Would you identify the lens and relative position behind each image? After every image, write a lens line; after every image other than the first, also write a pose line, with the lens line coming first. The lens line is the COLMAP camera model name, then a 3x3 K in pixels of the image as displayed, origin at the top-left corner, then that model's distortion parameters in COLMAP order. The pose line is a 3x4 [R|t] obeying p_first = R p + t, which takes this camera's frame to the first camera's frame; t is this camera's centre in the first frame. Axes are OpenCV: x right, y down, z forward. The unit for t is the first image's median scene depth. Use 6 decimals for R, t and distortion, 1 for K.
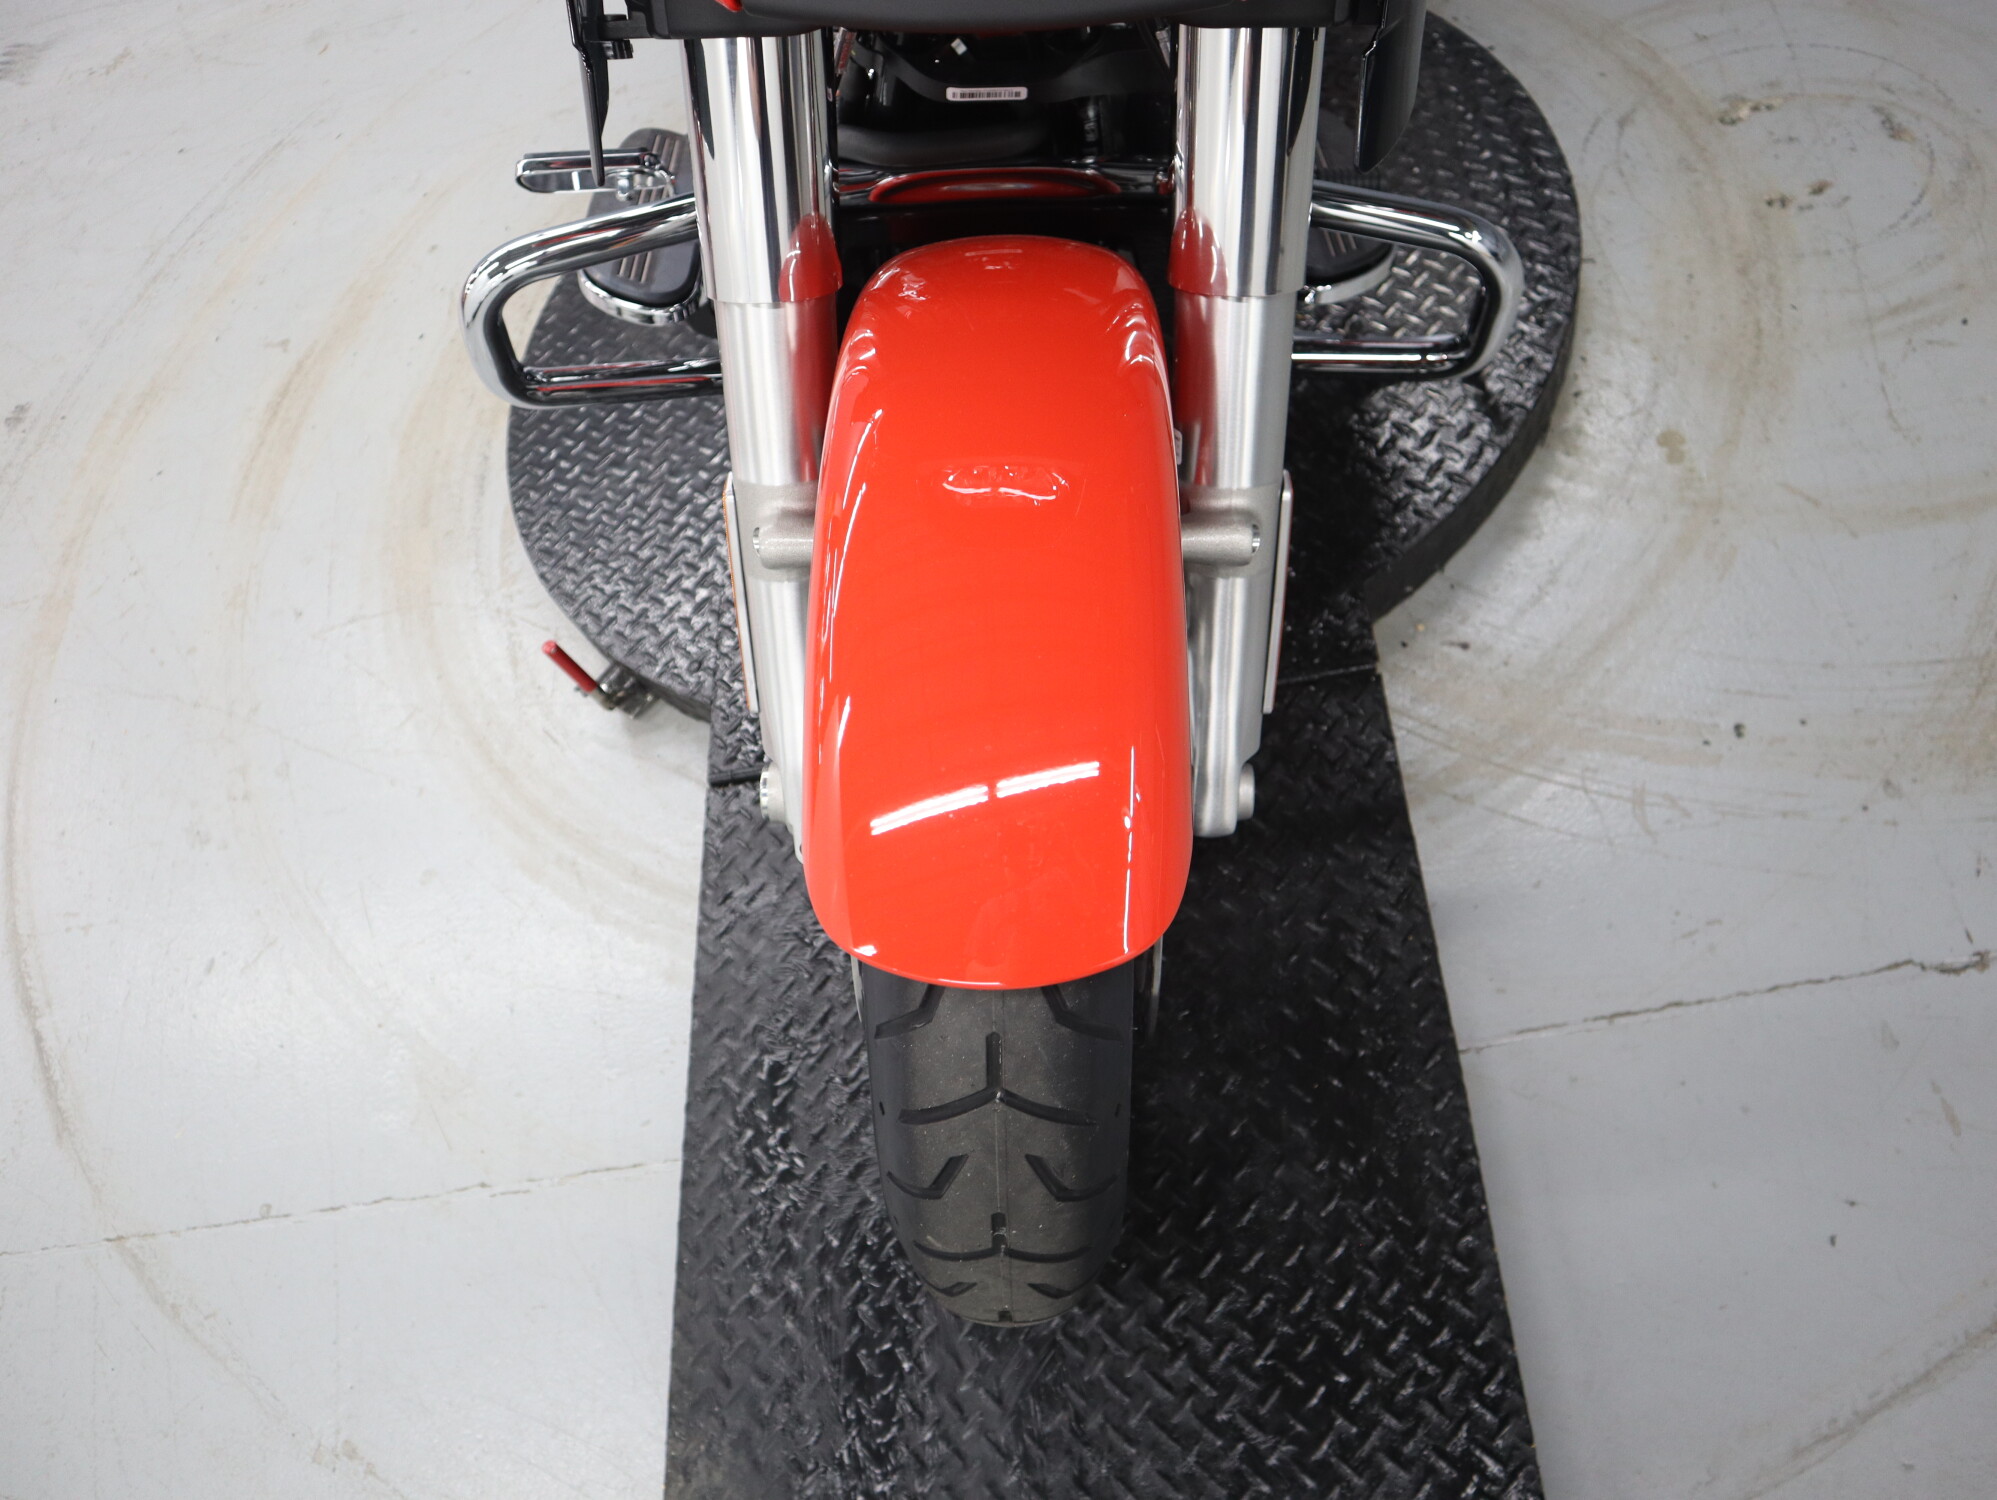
lens RADIAL K [[1564.6, 0, 982.7], [0, 1564.6, 764.2], [0, 0, 1]] dist [-0.117481, 0.072022]
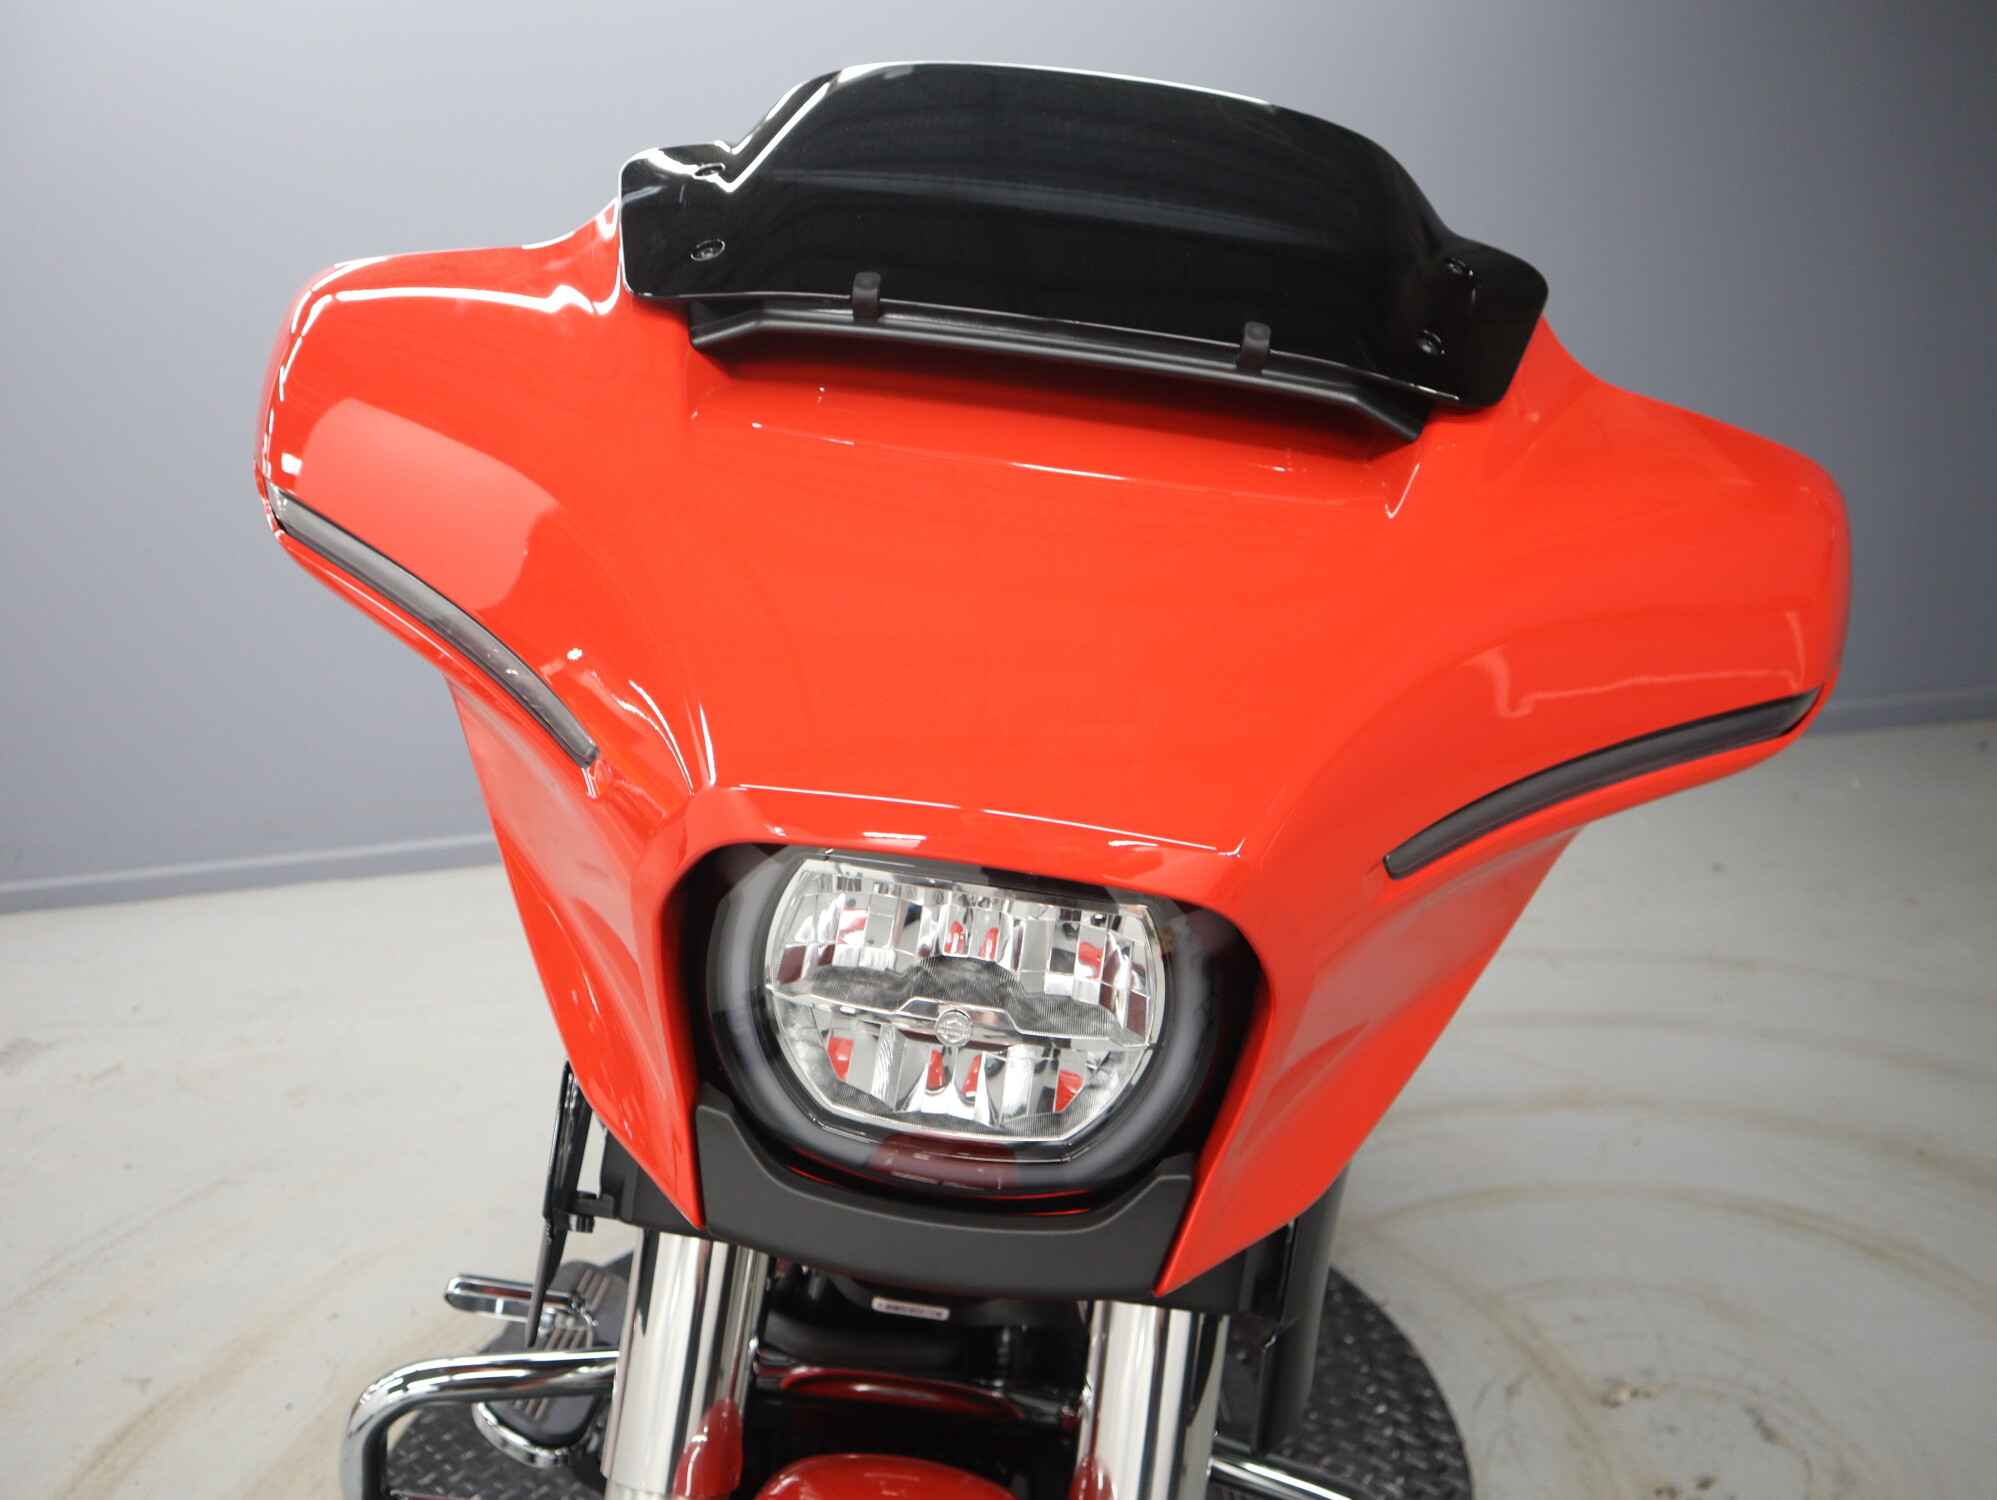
lens RADIAL K [[1564.6, 0, 985.3], [0, 1564.6, 761.4], [0, 0, 1]] dist [-0.117481, 0.072022]
pose [[0.986217, 0.165451, 0.001523, -0.007609], [-0.123544, 0.742477, -0.658380, -0.017330], [-0.110060, 0.649117, 0.752684, -0.035744]]
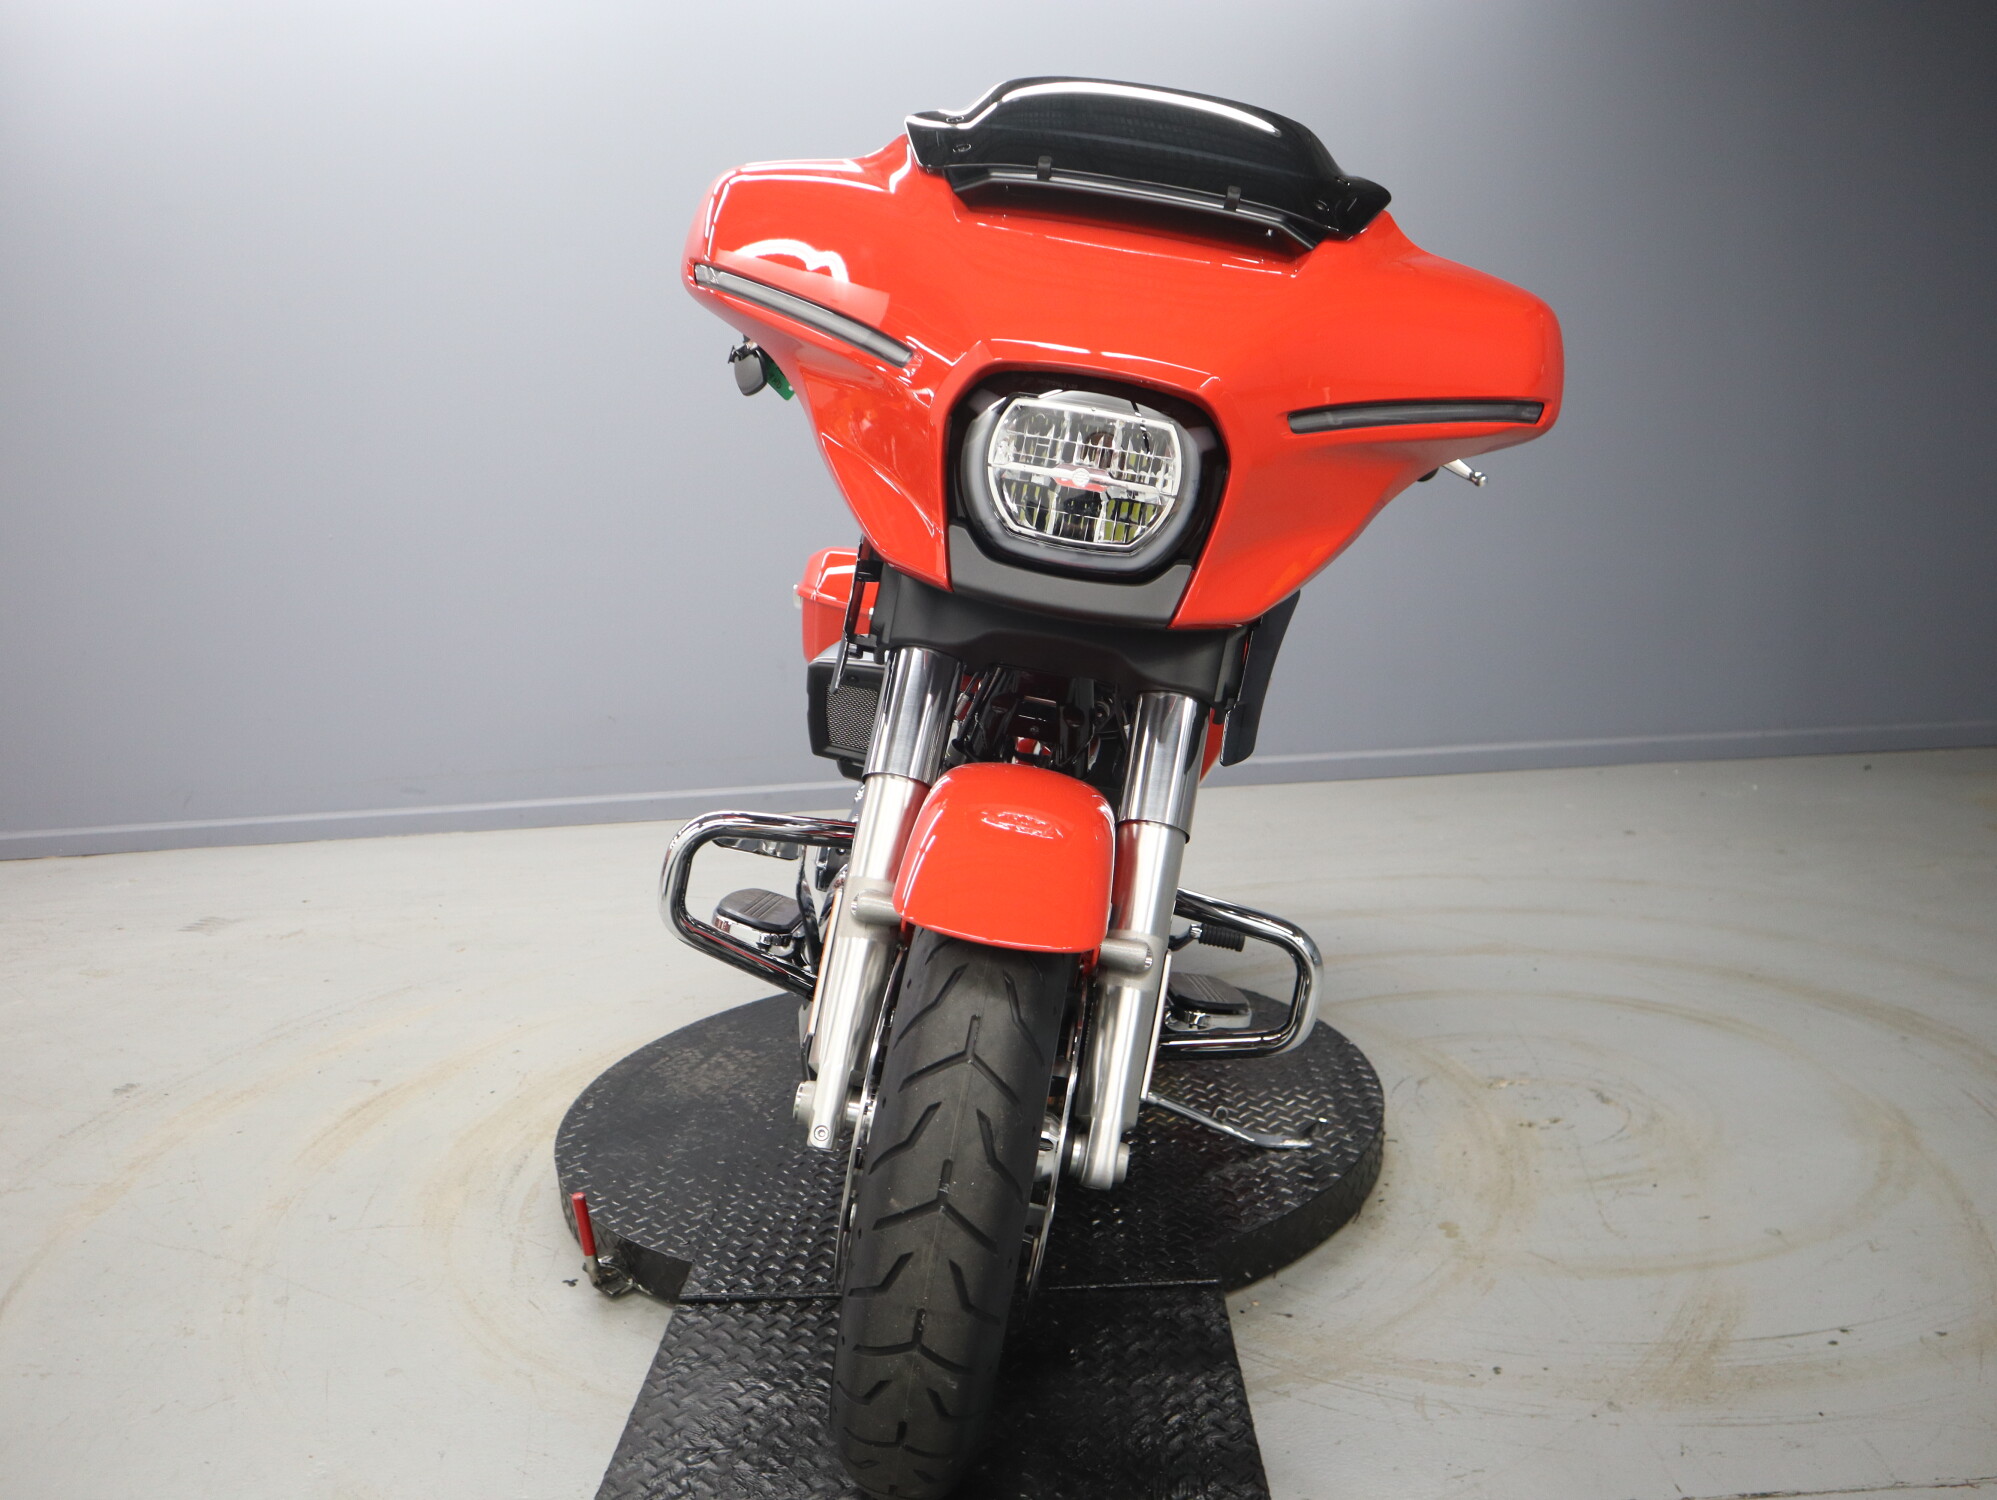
lens RADIAL K [[1564.6, 0, 993.2], [0, 1564.6, 758.3], [0, 0, 1]] dist [-0.117481, 0.072022]
pose [[0.977697, 0.209144, -0.019174, -0.000598], [-0.156555, 0.664896, -0.730345, 0.619886], [-0.139999, 0.717058, 0.682809, -0.176985]]
